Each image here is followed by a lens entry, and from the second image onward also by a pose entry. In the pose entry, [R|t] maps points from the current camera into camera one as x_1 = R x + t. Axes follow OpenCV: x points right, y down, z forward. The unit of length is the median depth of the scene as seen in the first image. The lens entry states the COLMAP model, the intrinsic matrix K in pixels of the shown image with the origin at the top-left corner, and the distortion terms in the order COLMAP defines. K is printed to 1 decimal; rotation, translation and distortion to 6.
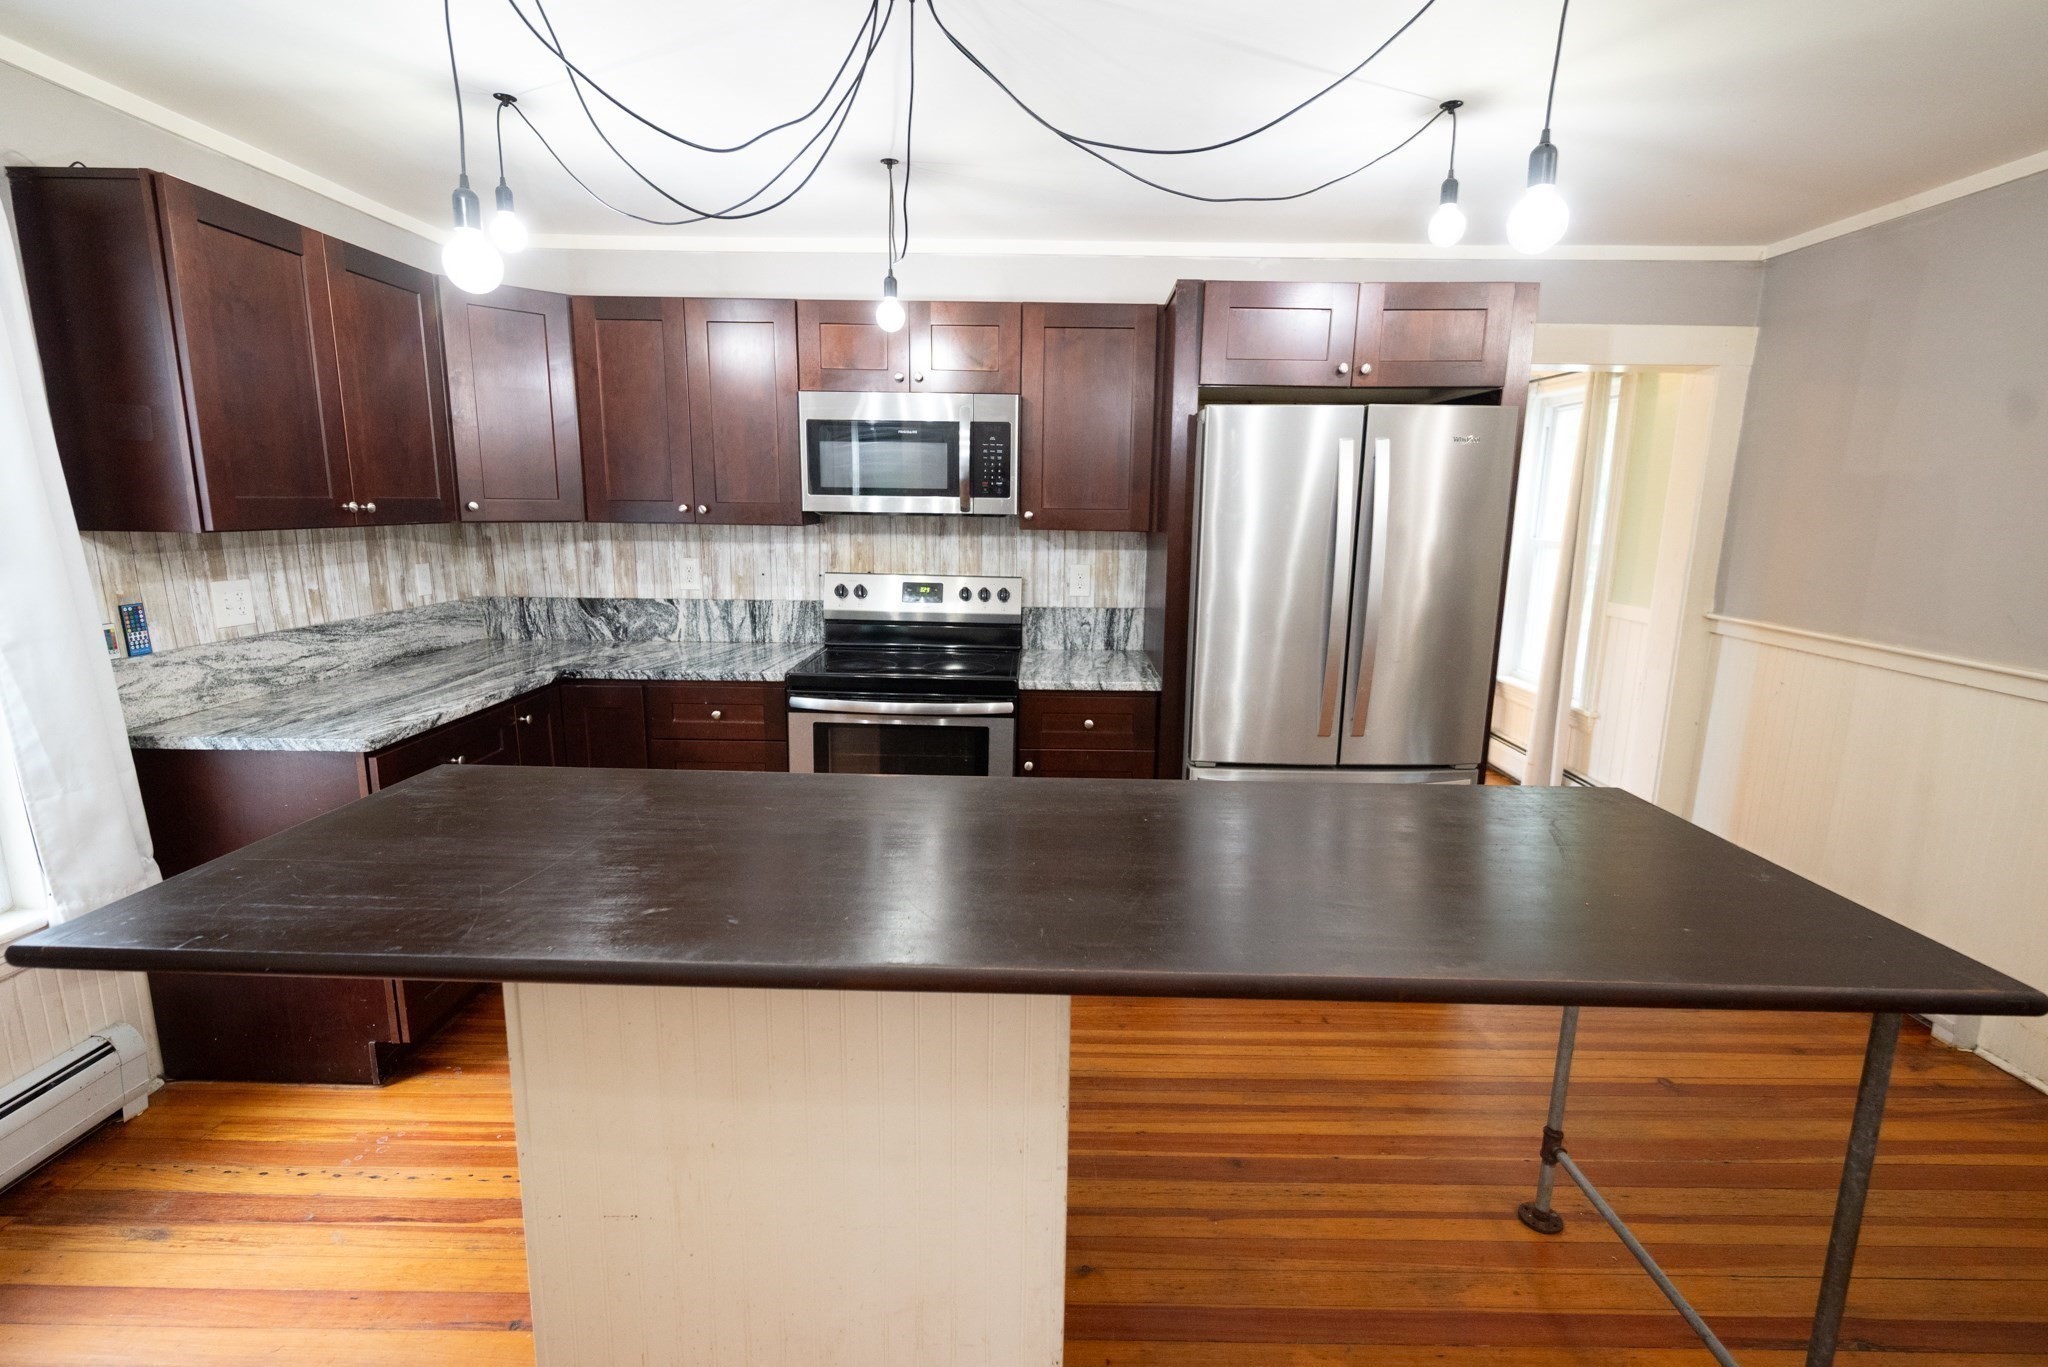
lens RADIAL K [[943.3, 0, 1024.4], [0, 943.3, 679.4], [0, 0, 1]] dist [0.001366, -0.000434]
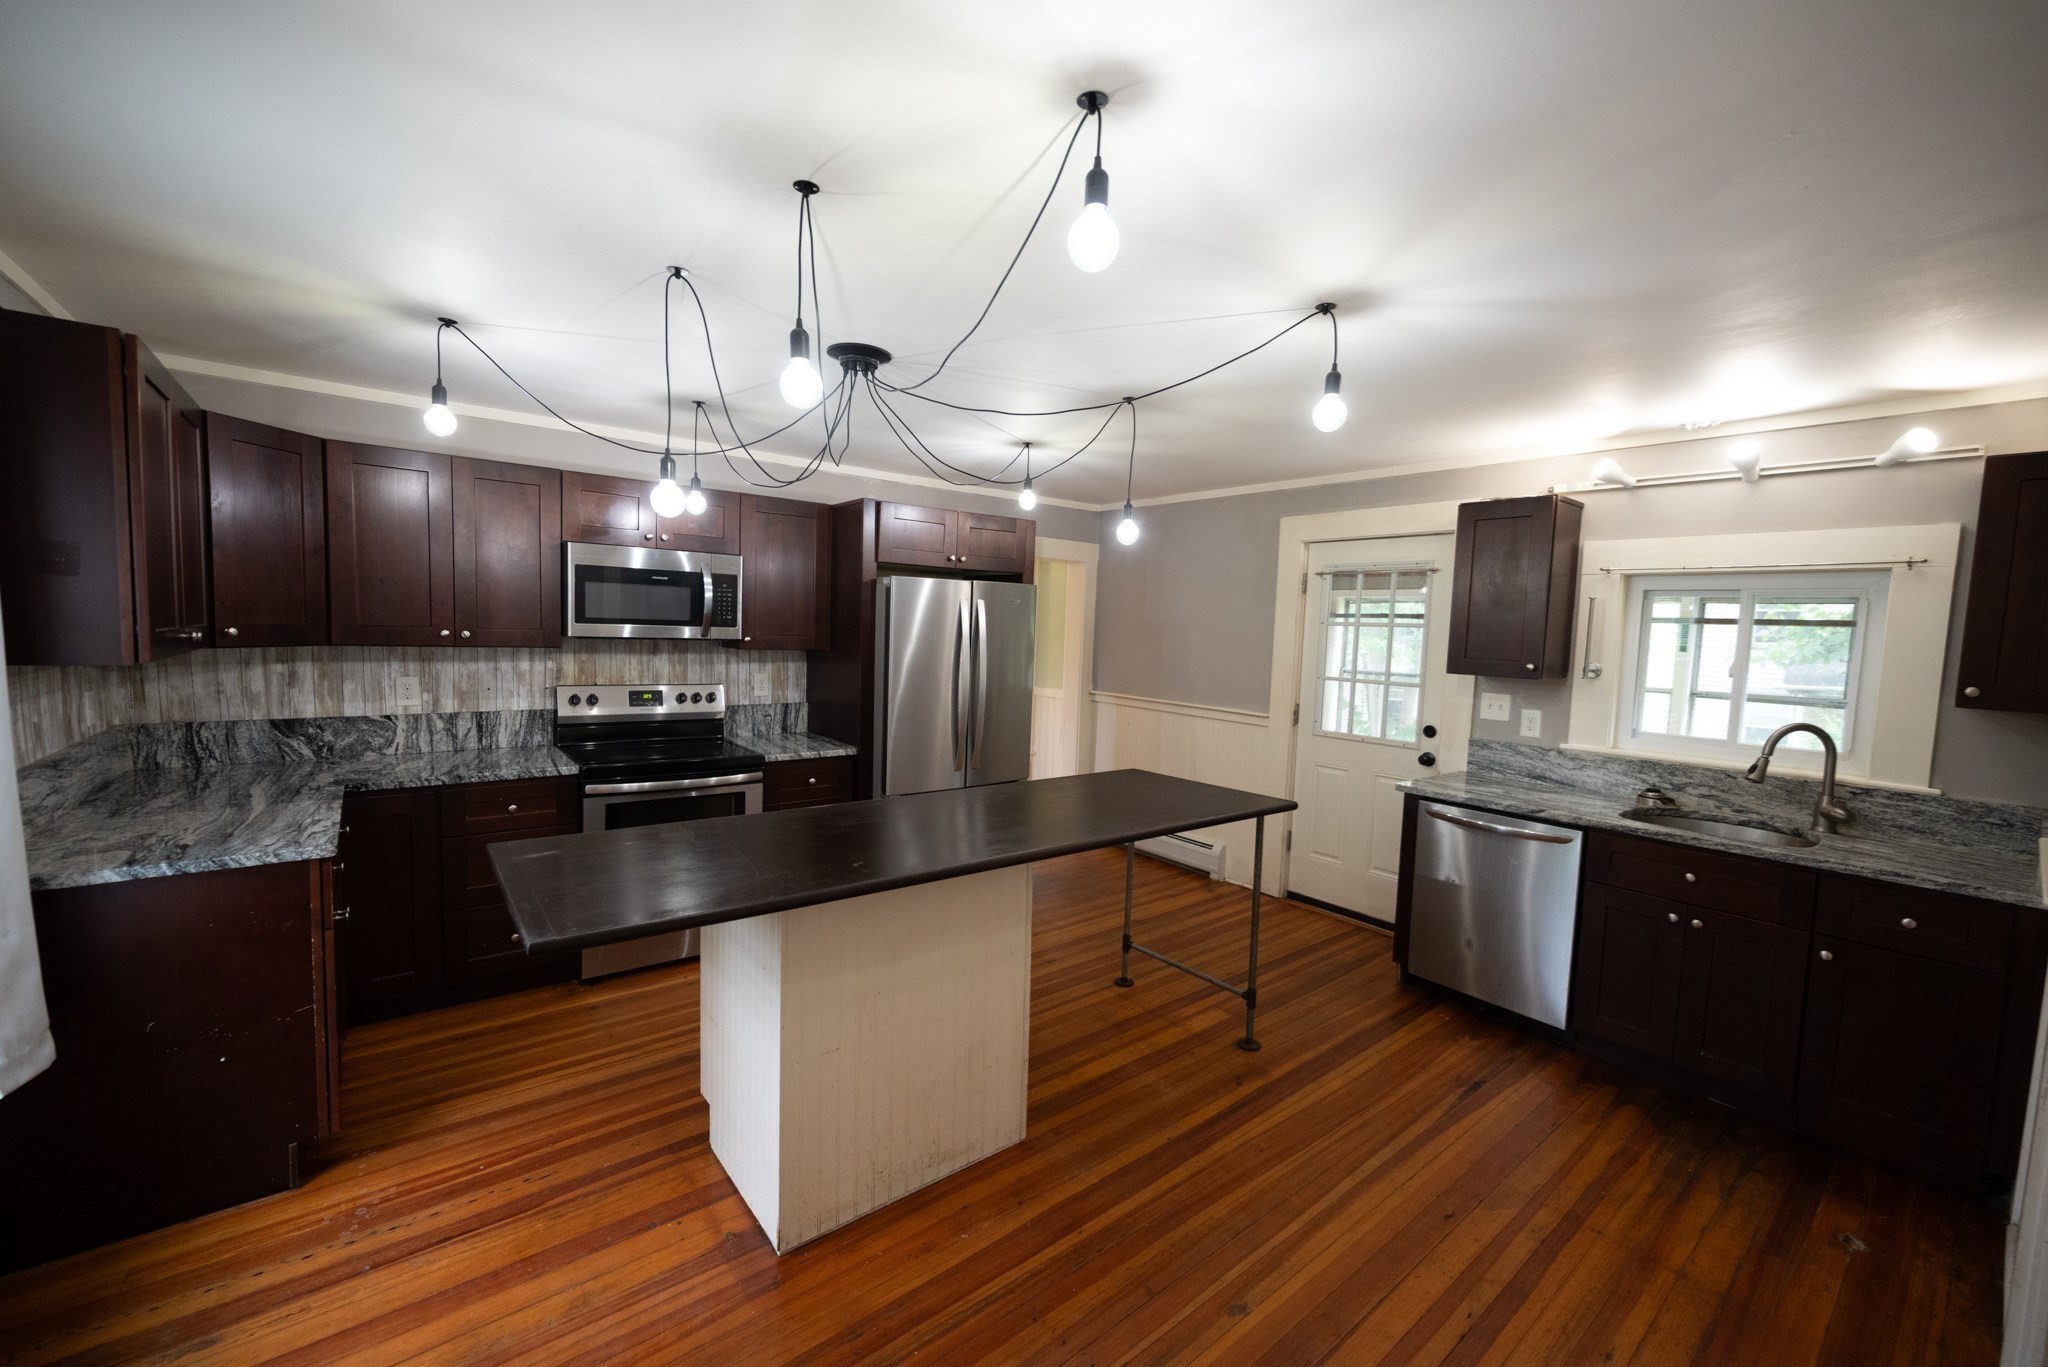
lens RADIAL K [[807.2, 0, 1027.0], [0, 807.2, 688.7], [0, 0, 1]] dist [-0.001776, -0.000043]
pose [[0.773444, -0.037815, 0.632736, -0.392219], [0.097062, 0.993512, -0.059271, 0.009483], [-0.626389, 0.107257, 0.772096, -0.164294]]
